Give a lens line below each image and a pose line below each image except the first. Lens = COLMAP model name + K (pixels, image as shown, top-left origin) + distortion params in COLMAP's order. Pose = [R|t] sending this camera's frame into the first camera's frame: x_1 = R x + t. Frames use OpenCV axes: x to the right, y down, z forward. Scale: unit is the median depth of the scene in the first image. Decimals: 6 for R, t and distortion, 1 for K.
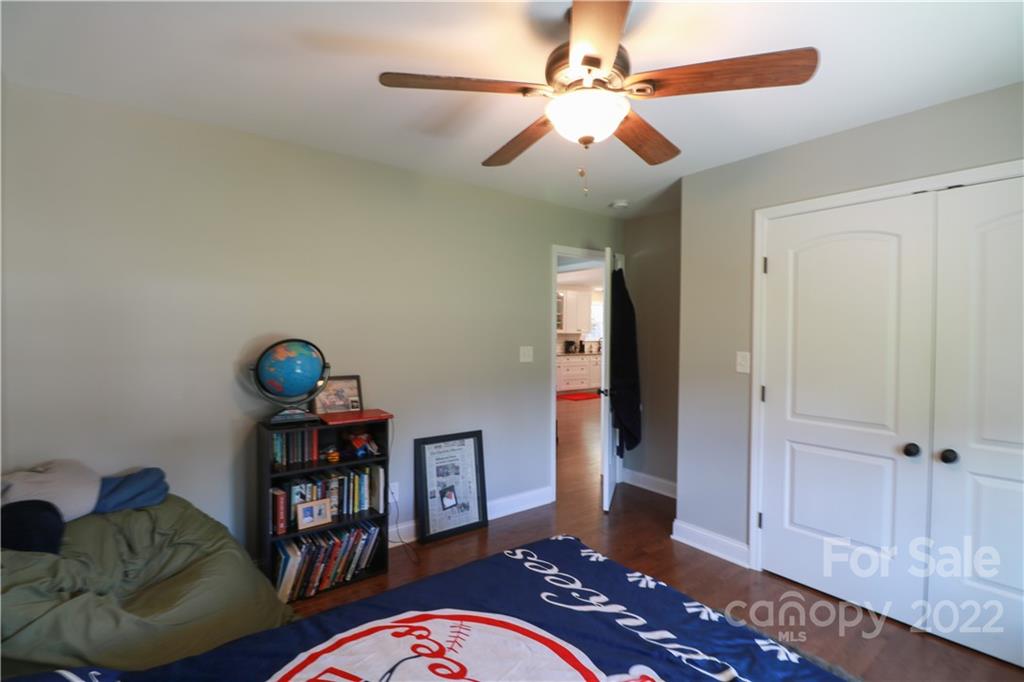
lens RADIAL K [[476.2, 0, 512.5], [0, 476.2, 341.6], [0, 0, 1]] dist [-0.003244, -0.011326]
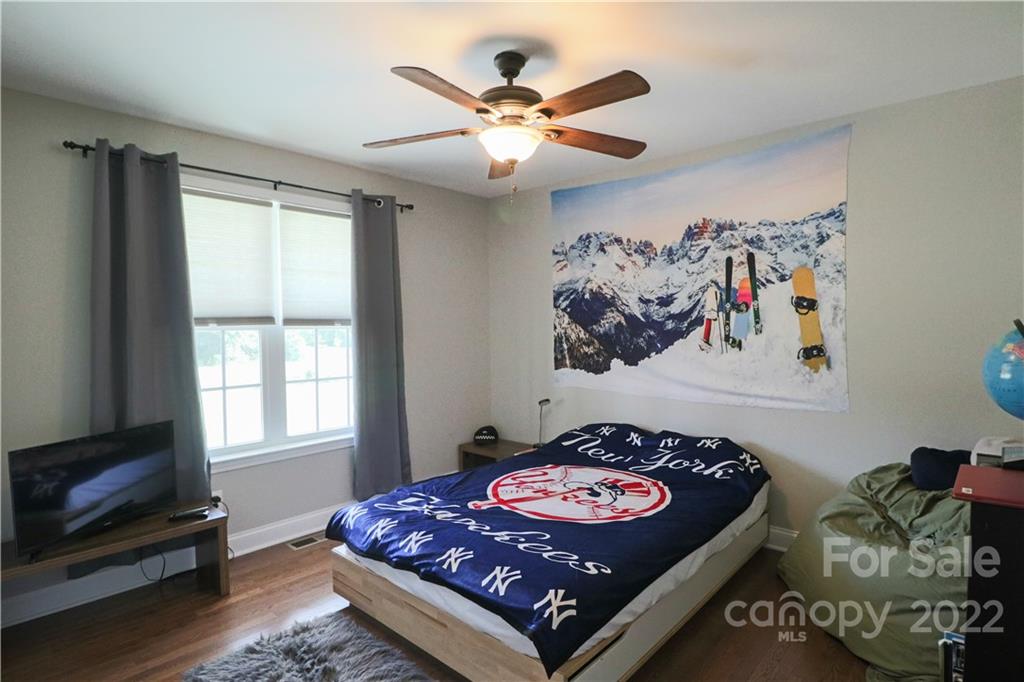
lens RADIAL K [[530.2, 0, 512.9], [0, 530.2, 337.5], [0, 0, 1]] dist [-0.006345, -0.006951]
pose [[-0.984546, 0.000612, -0.175125, 0.364934], [-0.005959, 0.999298, 0.036994, -0.003976], [0.175024, 0.037466, -0.983851, 2.164705]]
